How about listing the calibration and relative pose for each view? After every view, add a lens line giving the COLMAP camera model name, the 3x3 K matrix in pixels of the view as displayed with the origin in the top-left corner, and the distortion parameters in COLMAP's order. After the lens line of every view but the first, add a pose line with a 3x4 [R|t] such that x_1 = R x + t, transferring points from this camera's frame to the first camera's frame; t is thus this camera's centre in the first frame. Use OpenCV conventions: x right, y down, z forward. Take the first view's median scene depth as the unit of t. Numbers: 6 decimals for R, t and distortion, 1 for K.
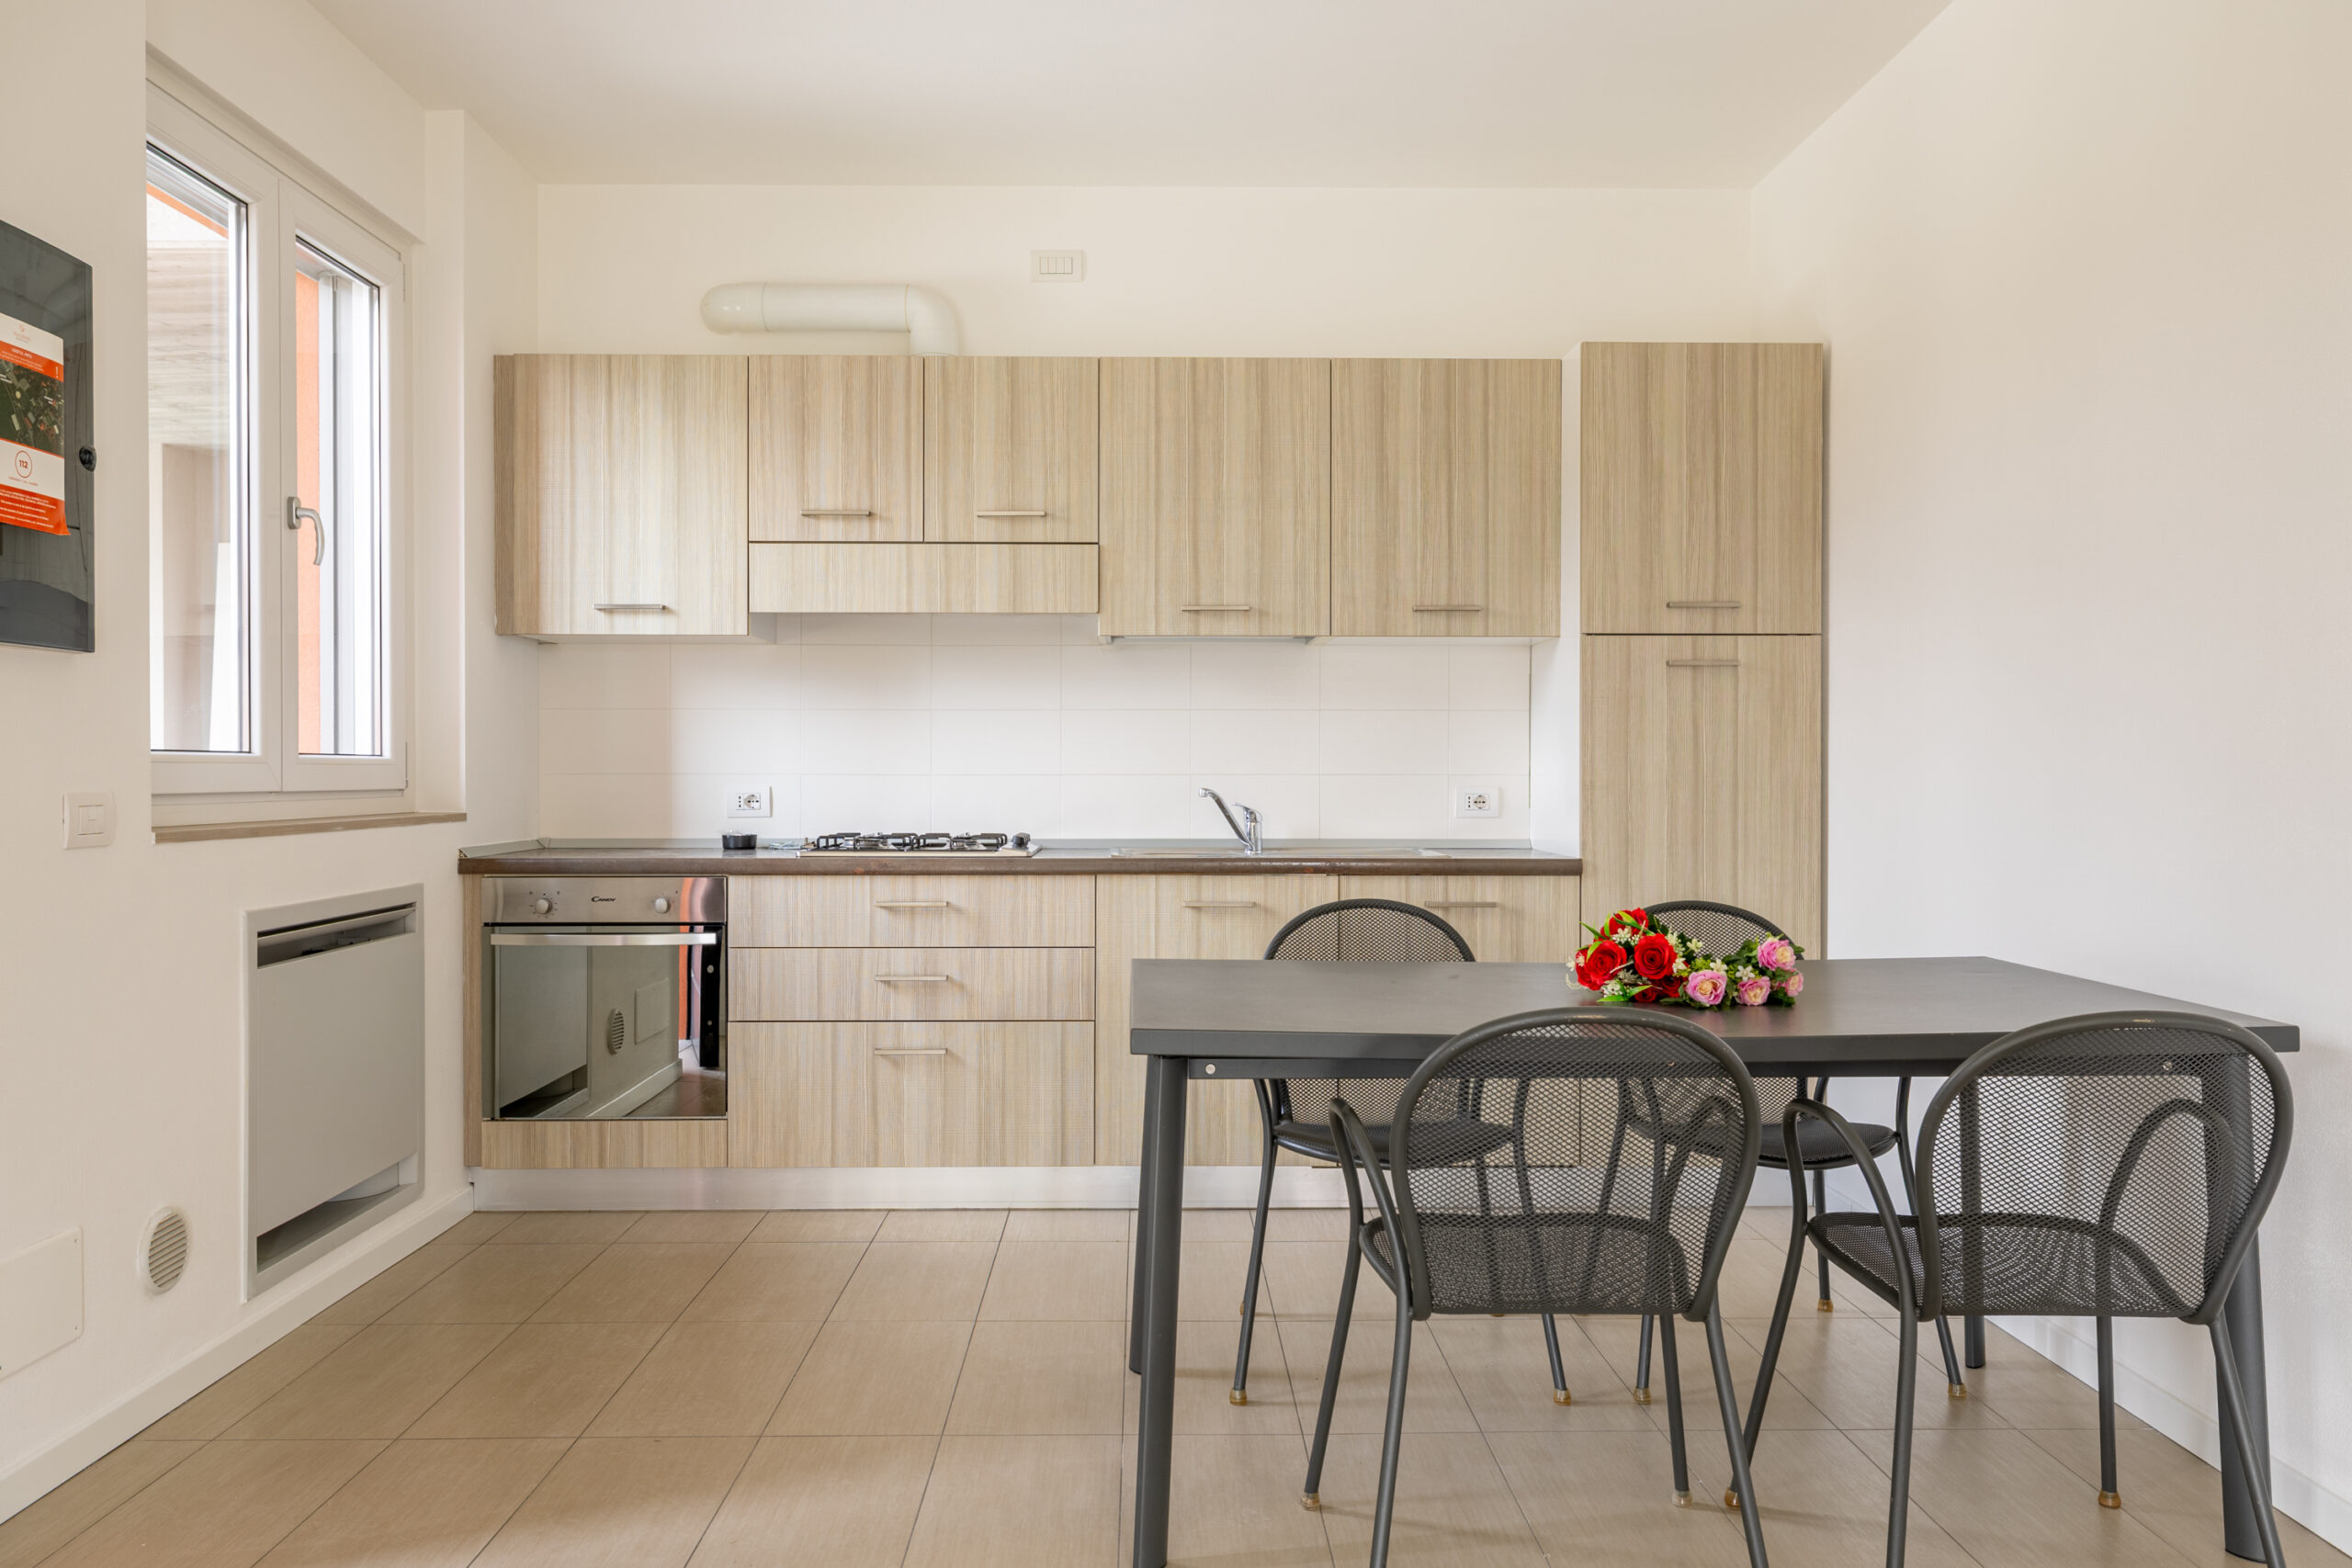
lens RADIAL K [[1809.8, 0, 1182.0], [0, 1809.8, 790.4], [0, 0, 1]] dist [-0.017302, -0.004217]
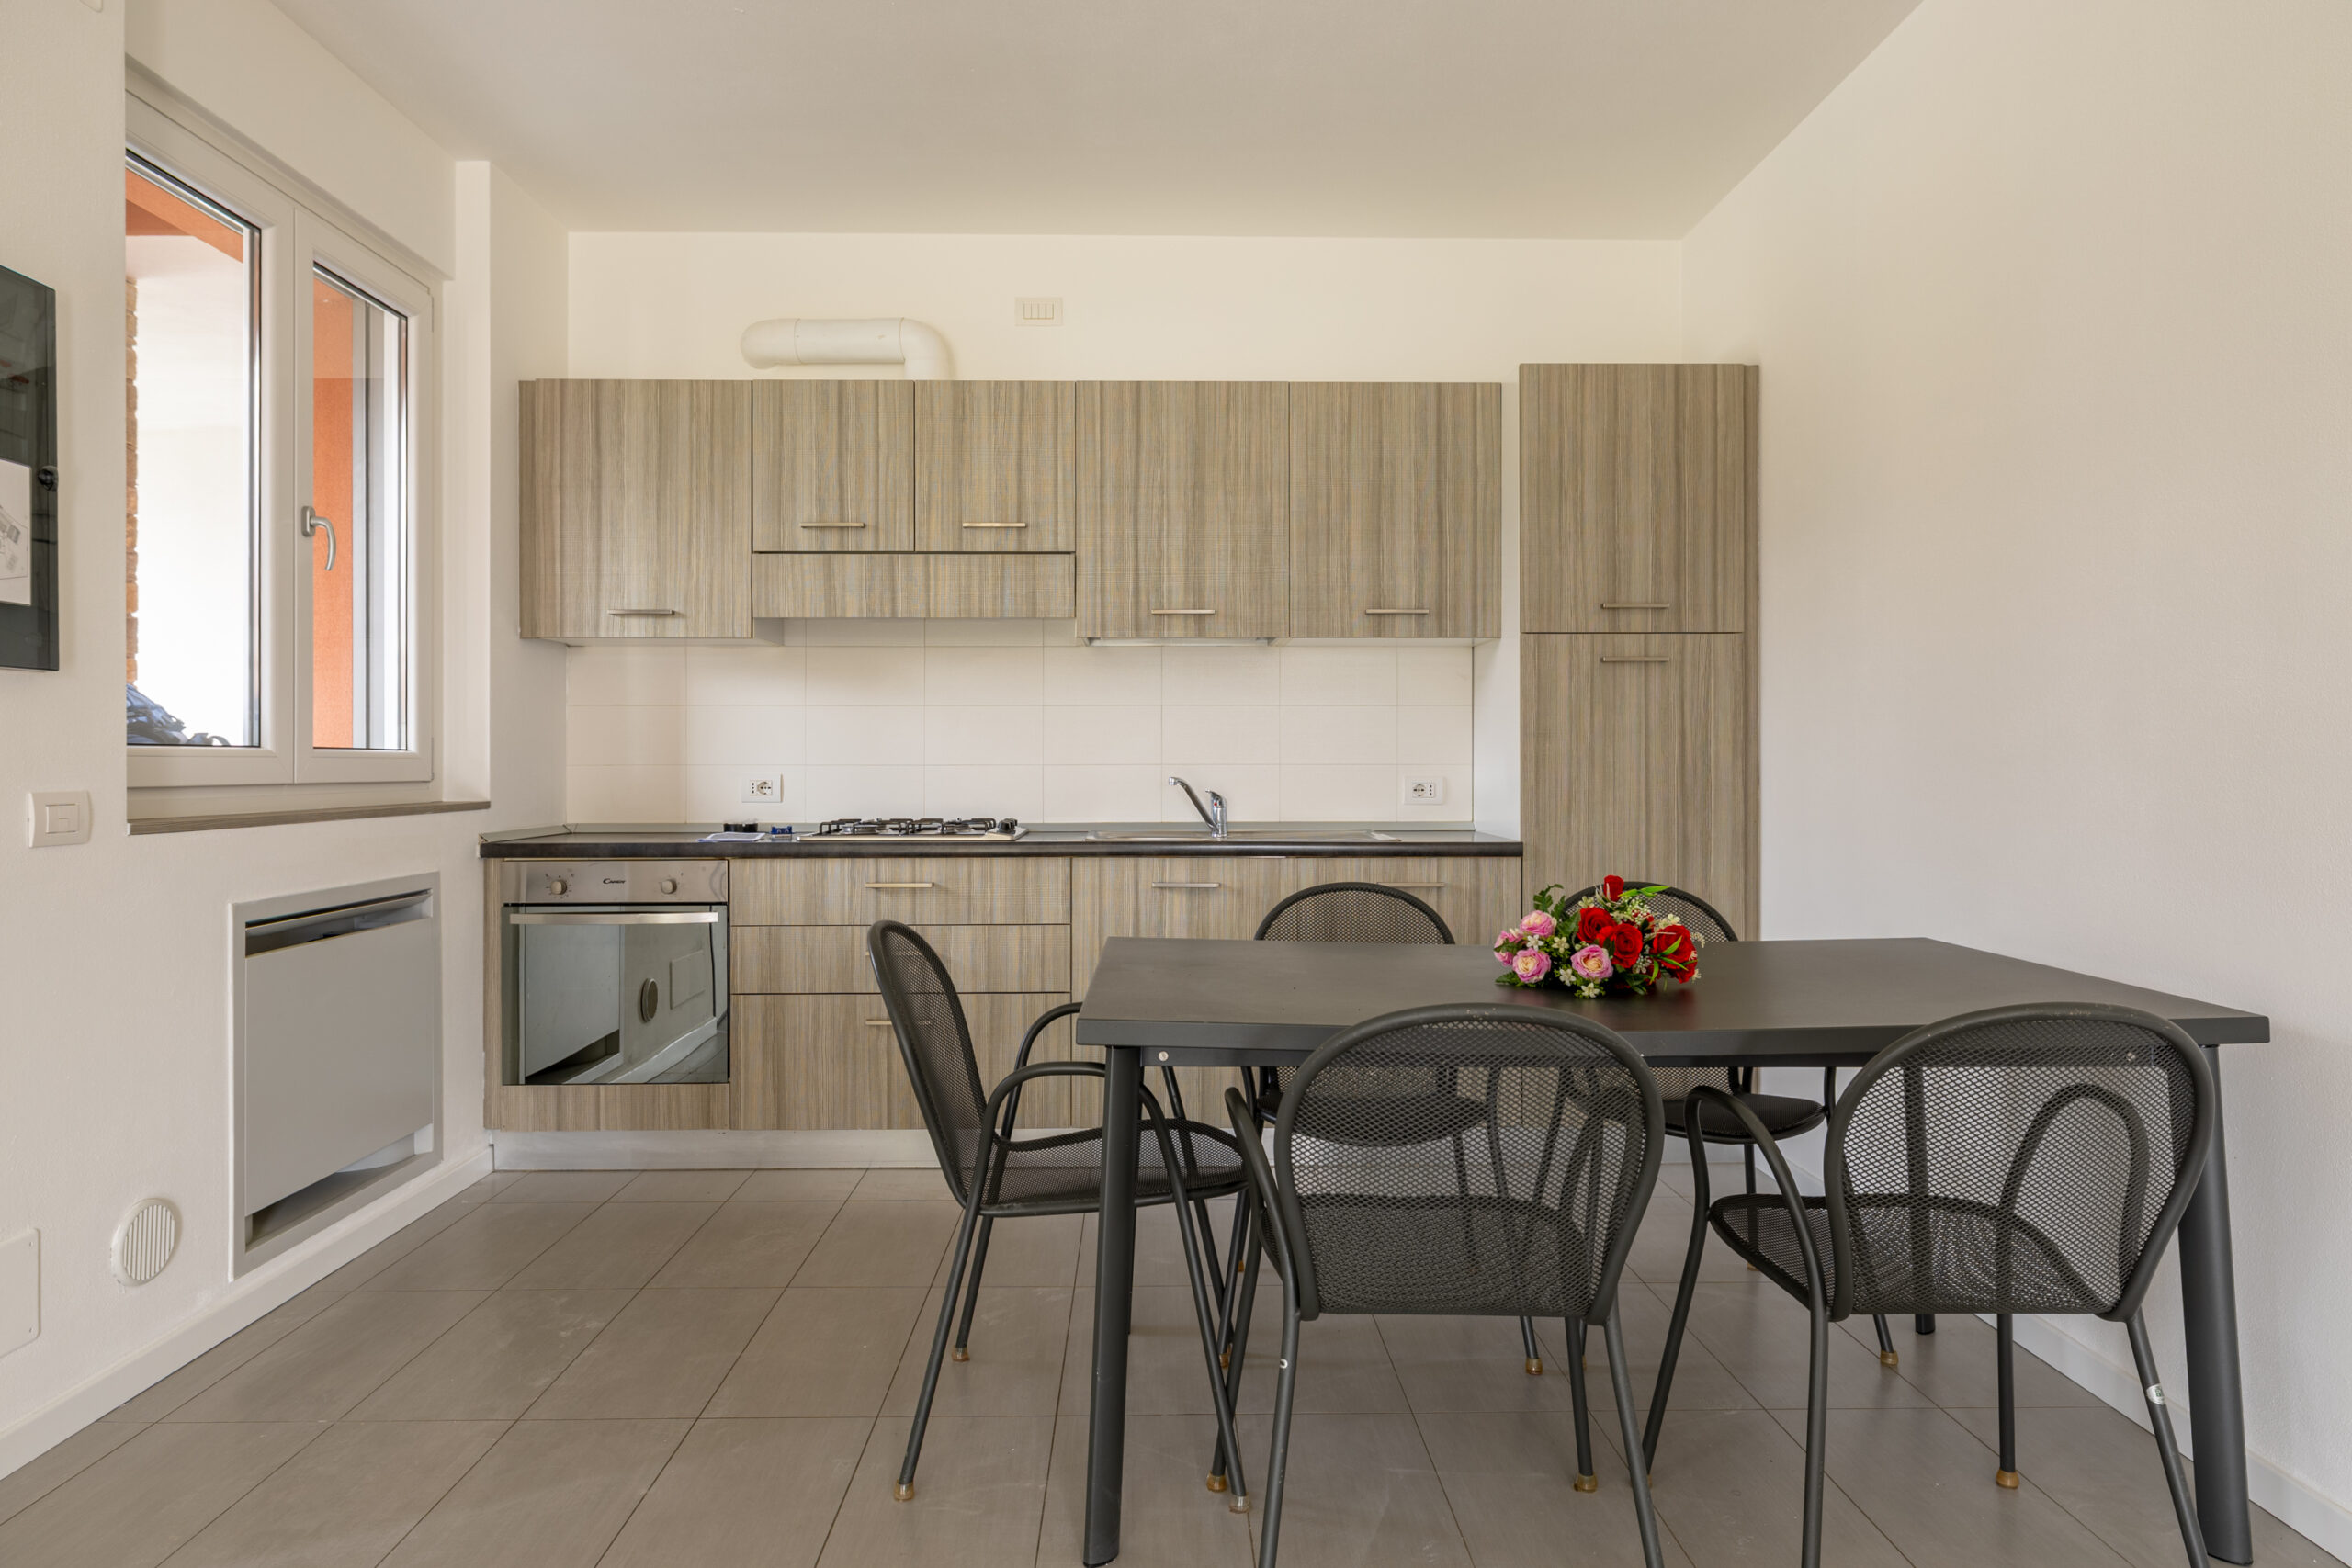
lens RADIAL K [[1453.7, 0, 1164.0], [0, 1453.7, 769.7], [0, 0, 1]] dist [-0.008652, 0.001313]
pose [[0.999951, -0.003478, -0.009269, 0.016283], [0.003431, 0.999981, -0.005025, -0.001260], [0.009286, 0.004993, 0.999944, 0.133947]]
